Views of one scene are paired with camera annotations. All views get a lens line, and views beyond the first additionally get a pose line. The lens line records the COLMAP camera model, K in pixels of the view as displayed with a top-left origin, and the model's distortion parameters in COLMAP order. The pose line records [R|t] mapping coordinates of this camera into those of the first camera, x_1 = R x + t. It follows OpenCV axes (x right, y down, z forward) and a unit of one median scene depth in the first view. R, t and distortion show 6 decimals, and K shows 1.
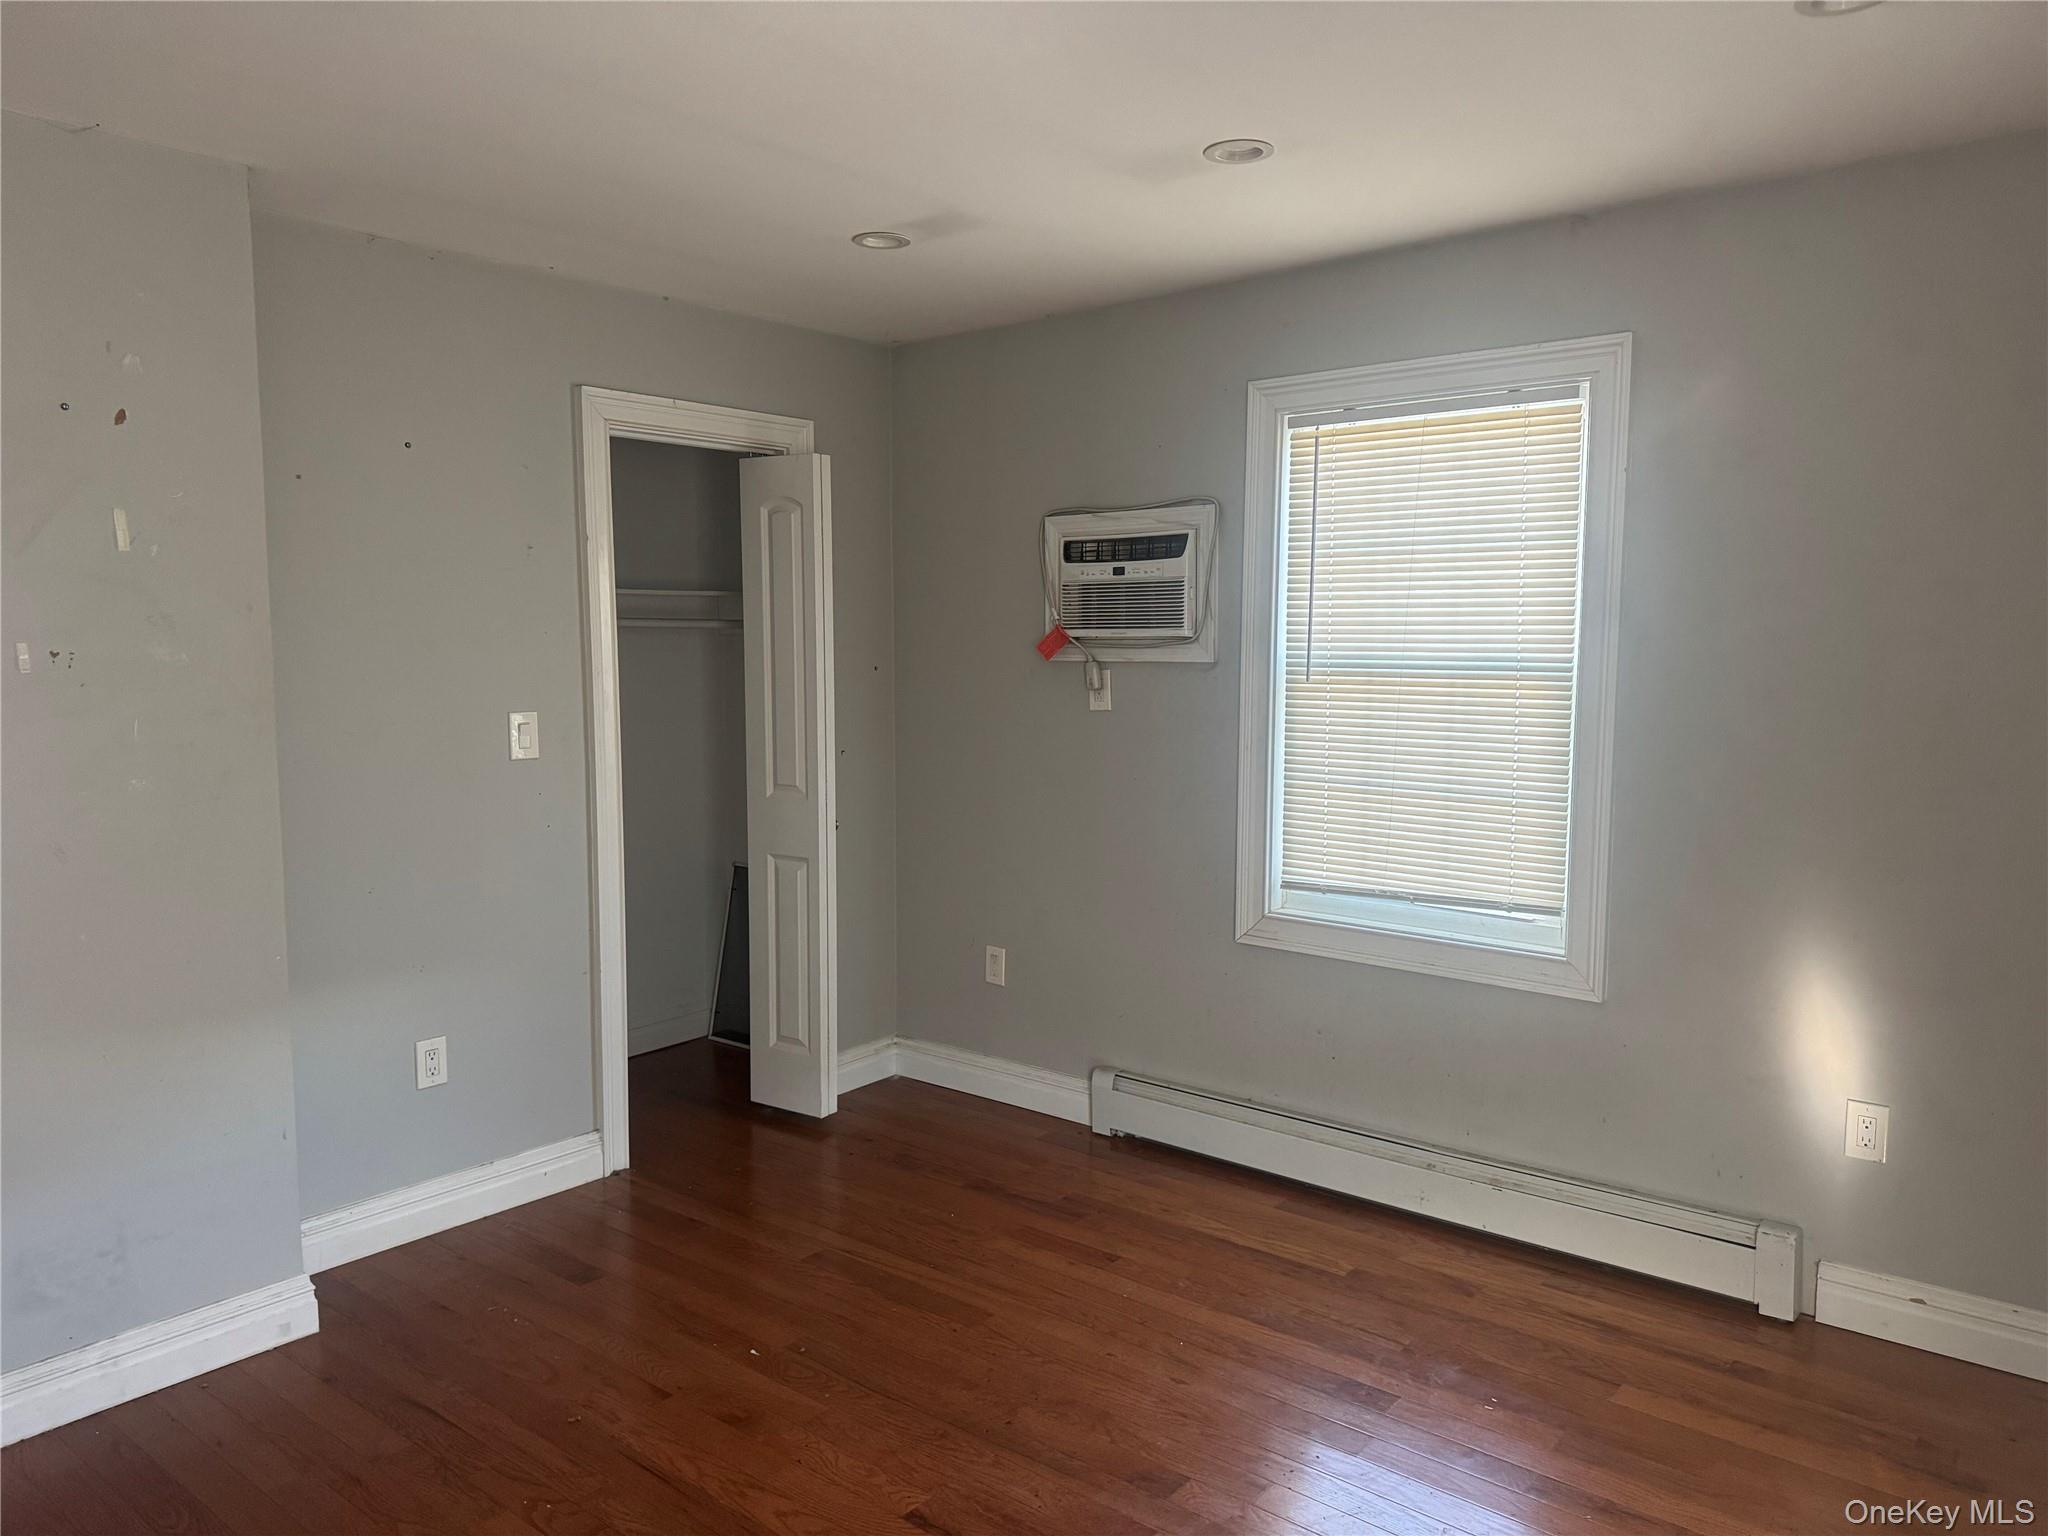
lens RADIAL K [[1442.7, 0, 1024.0], [0, 1442.7, 768.0], [0, 0, 1]] dist [0.074770, -0.070669]
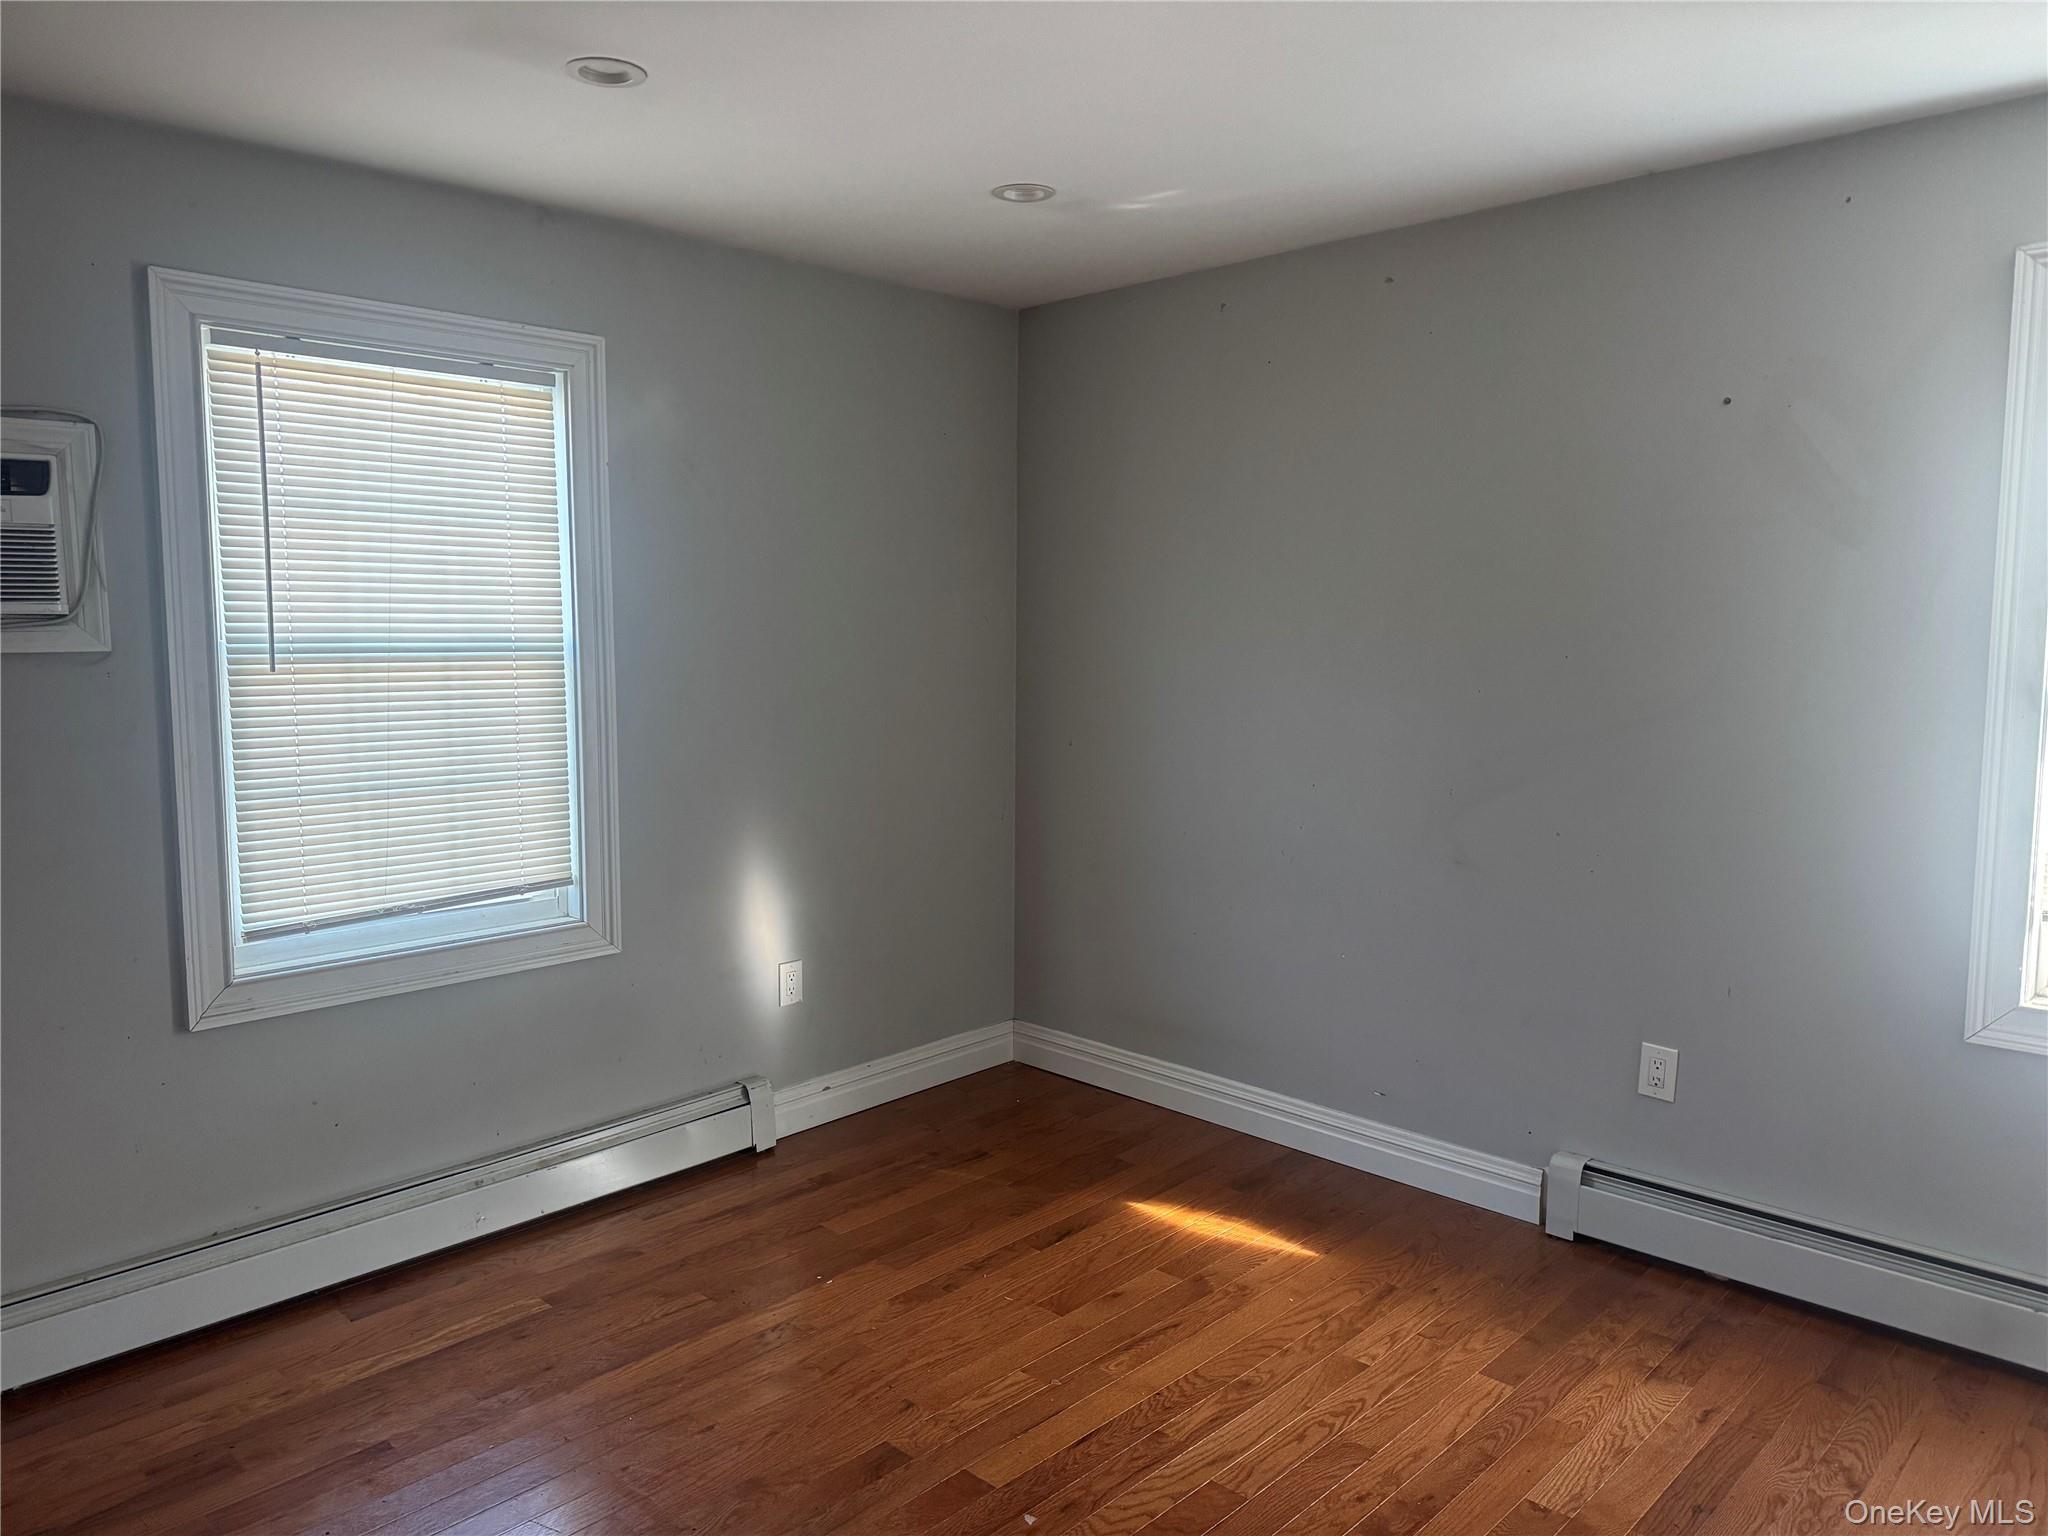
lens RADIAL K [[1442.7, 0, 1024.0], [0, 1442.7, 768.0], [0, 0, 1]] dist [0.074770, -0.070669]
pose [[0.076826, -0.103916, 0.991615, -0.607782], [0.094541, 0.990832, 0.096509, -0.049100], [-0.992552, 0.086334, 0.085946, 0.560455]]
